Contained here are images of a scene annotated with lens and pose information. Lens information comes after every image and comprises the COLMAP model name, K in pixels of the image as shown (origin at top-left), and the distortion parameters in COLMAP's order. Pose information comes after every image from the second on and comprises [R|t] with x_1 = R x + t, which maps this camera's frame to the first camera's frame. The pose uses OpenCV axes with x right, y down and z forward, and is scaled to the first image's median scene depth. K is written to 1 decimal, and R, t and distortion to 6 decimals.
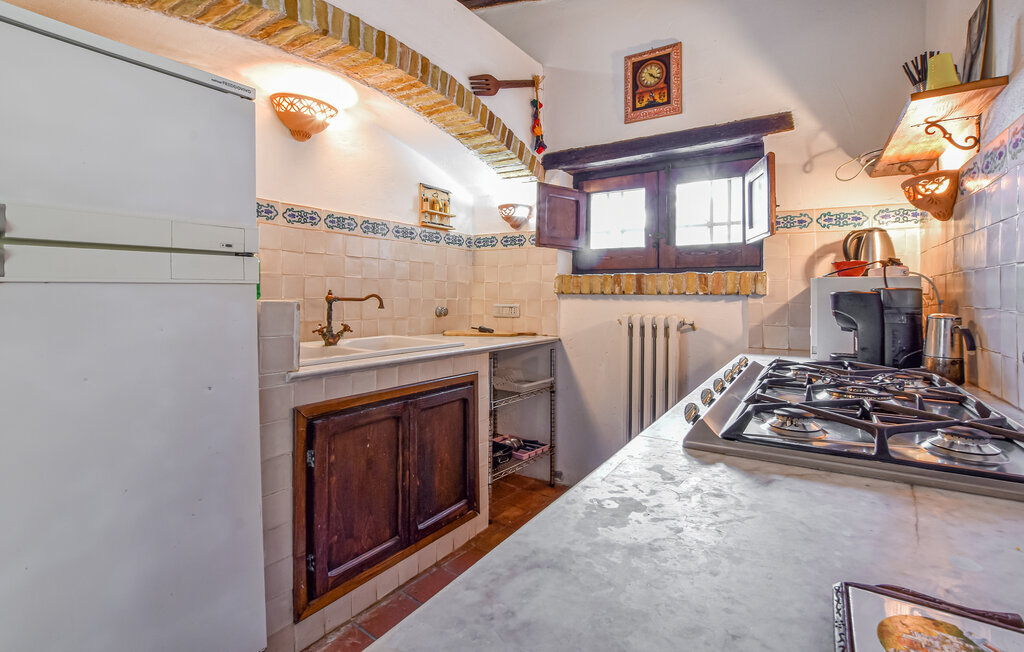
lens RADIAL K [[463.5, 0, 514.6], [0, 463.5, 304.8], [0, 0, 1]] dist [-0.027274, 0.000128]
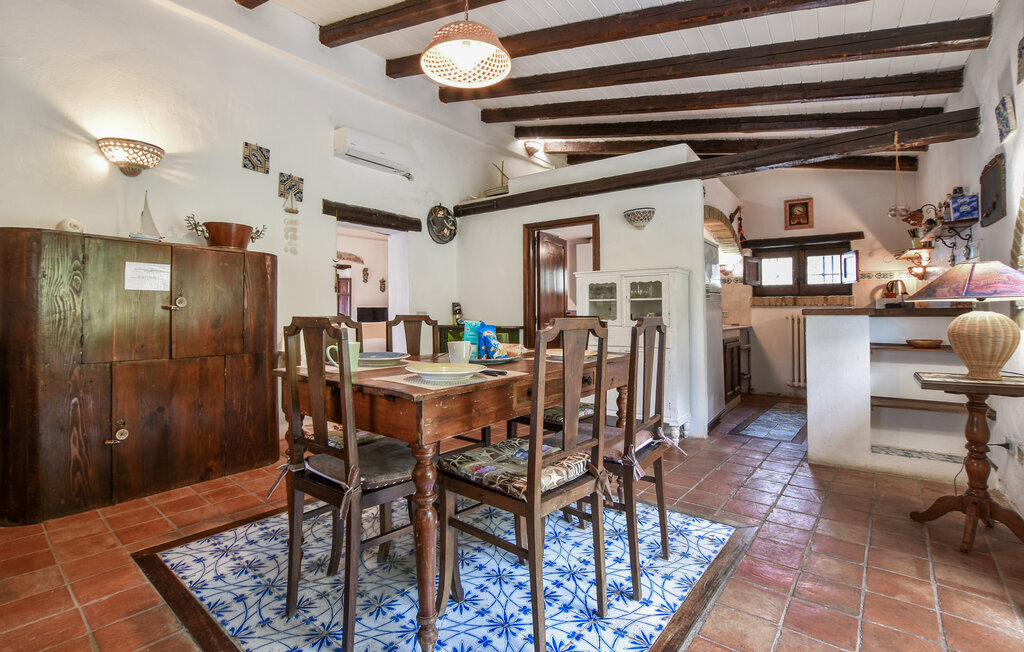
lens RADIAL K [[463.5, 0, 514.6], [0, 463.5, 304.8], [0, 0, 1]] dist [-0.027274, 0.000128]
pose [[0.999269, 0.001758, -0.038192, -1.058252], [-0.003257, 0.999226, -0.039205, 0.068284], [0.038094, 0.039300, 0.998501, -1.357353]]
